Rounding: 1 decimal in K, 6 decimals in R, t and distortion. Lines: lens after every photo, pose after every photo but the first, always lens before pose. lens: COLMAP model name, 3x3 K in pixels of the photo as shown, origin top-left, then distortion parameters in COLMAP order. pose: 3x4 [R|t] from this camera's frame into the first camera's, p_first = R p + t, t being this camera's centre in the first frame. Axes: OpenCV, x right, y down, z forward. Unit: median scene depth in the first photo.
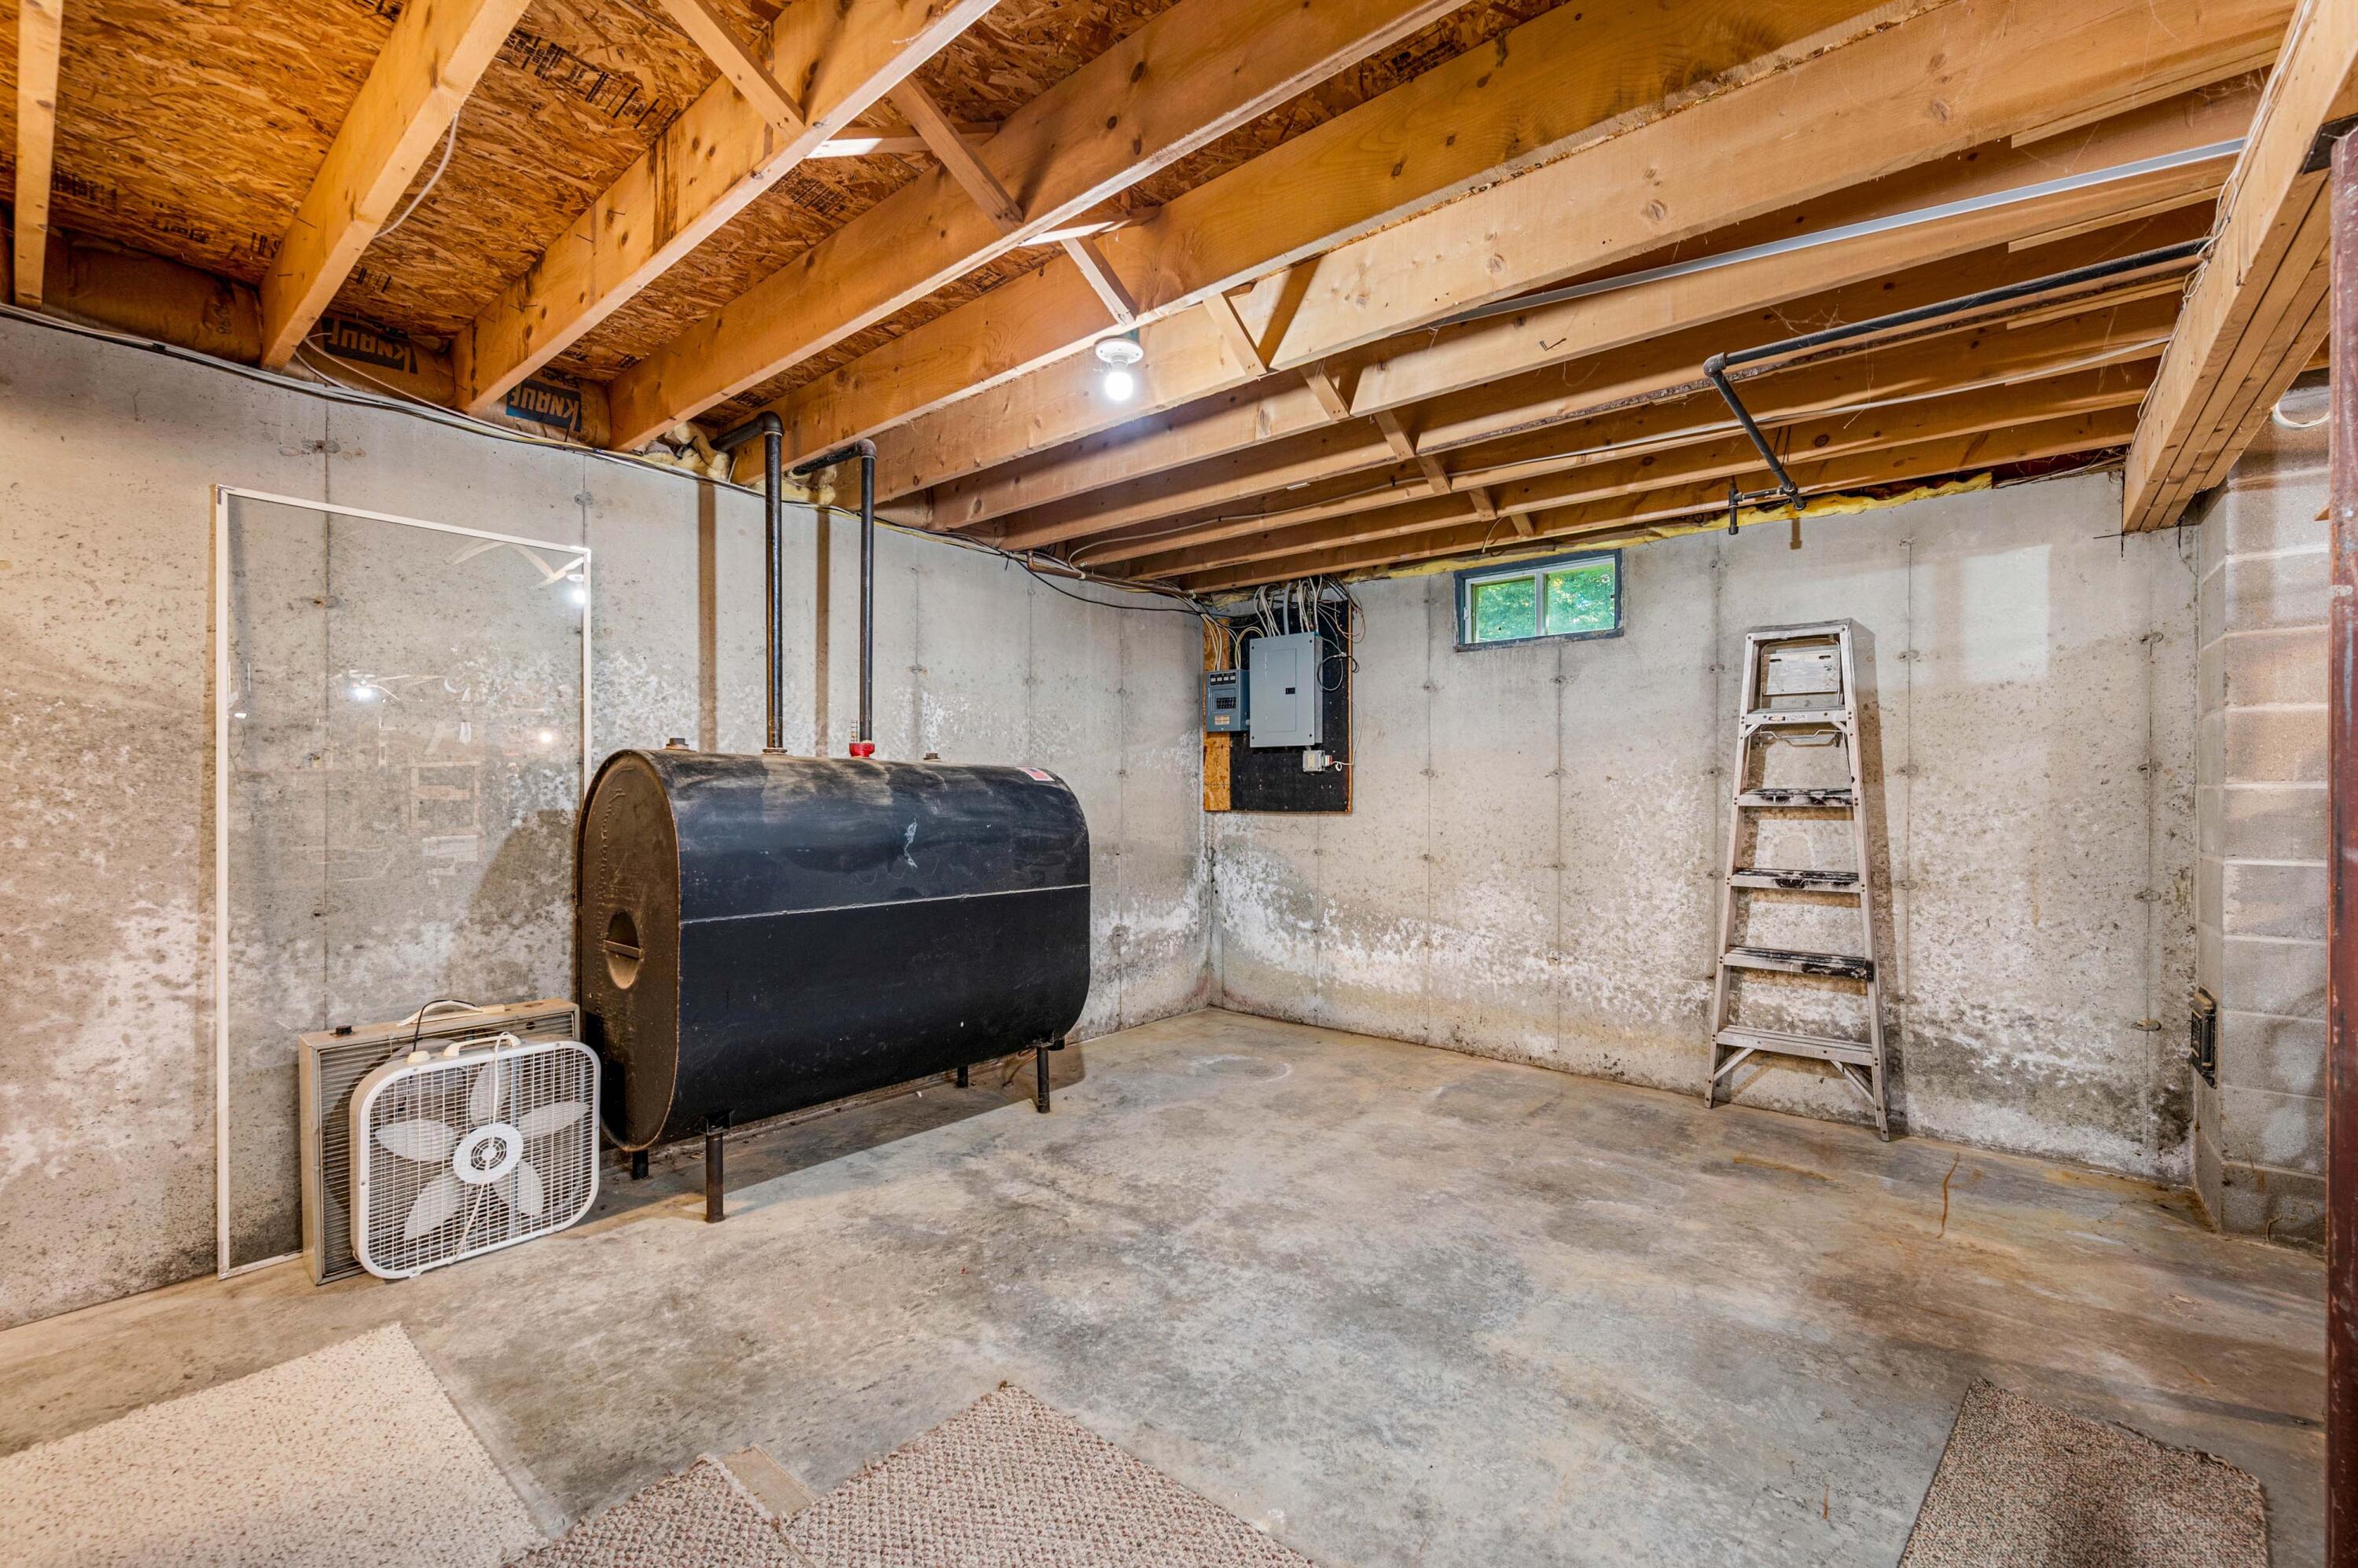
lens RADIAL K [[972.9, 0, 1192.1], [0, 972.9, 783.4], [0, 0, 1]] dist [-0.000814, -0.000114]
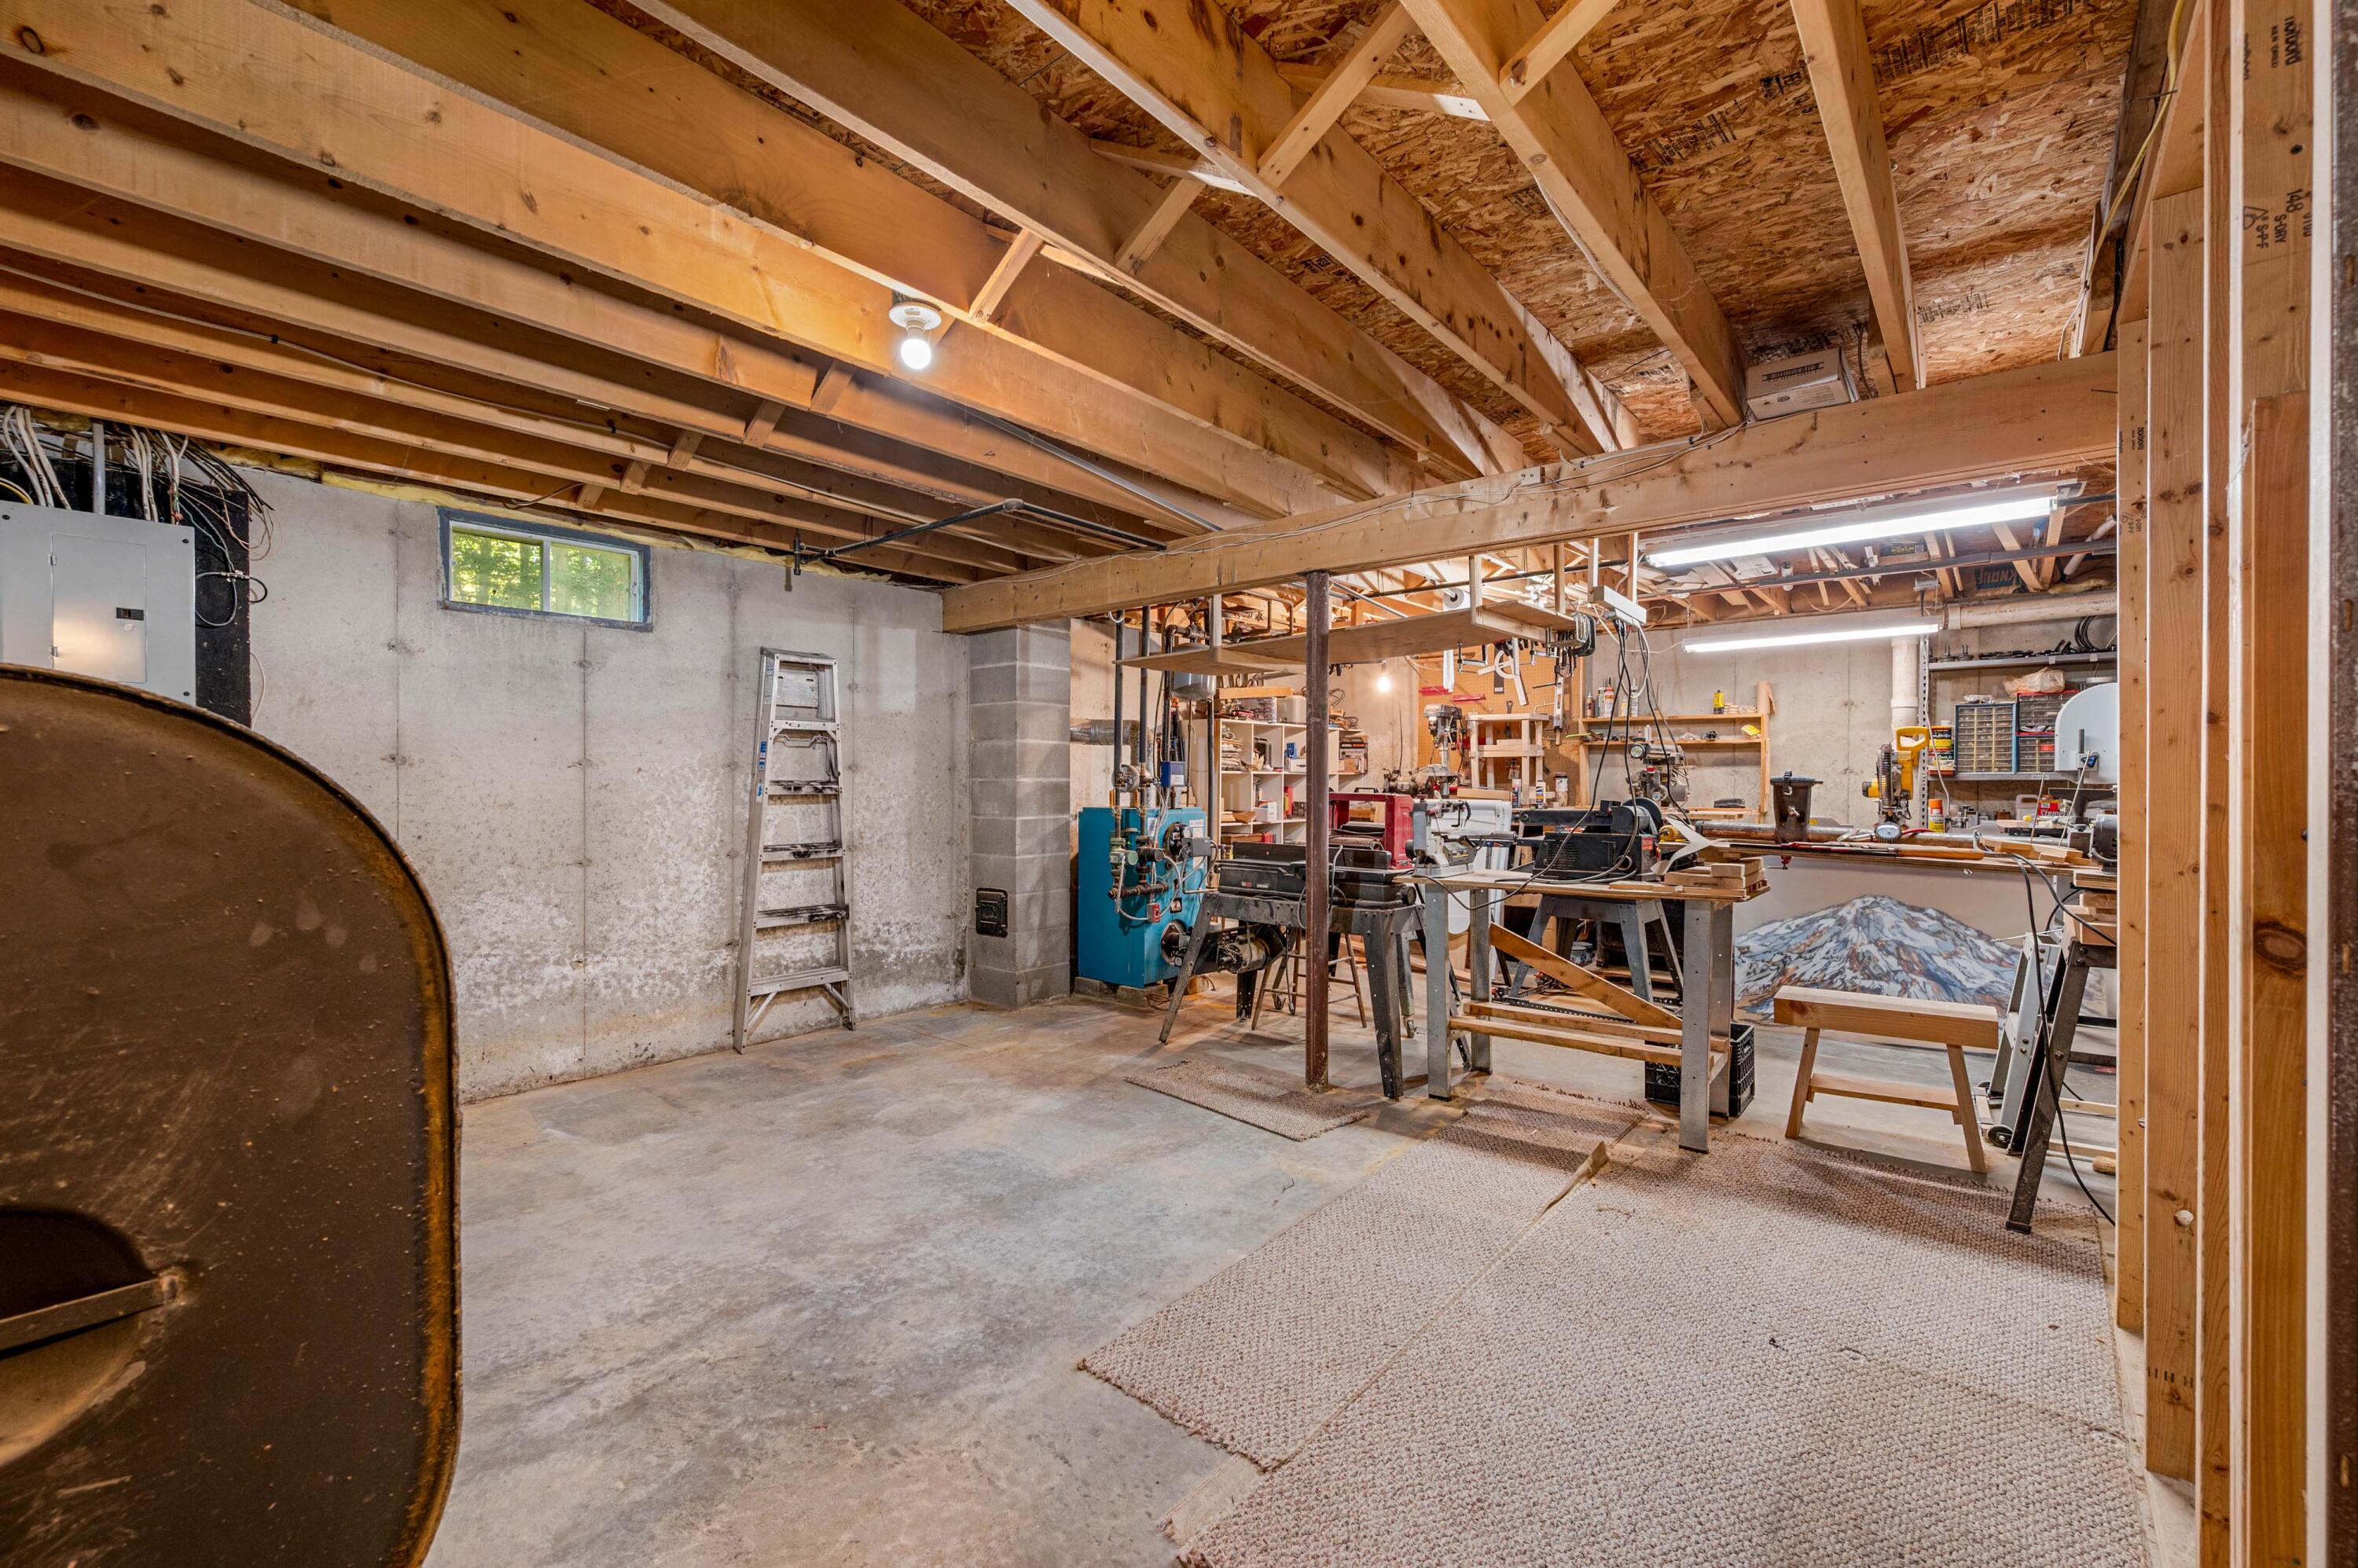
lens RADIAL K [[972.9, 0, 1192.1], [0, 972.9, 783.4], [0, 0, 1]] dist [-0.000814, -0.000114]
pose [[0.005376, -0.004649, 0.999975, -0.664384], [-0.009906, 0.999940, 0.004702, -0.002026], [-0.999936, -0.009931, 0.005329, 0.481552]]
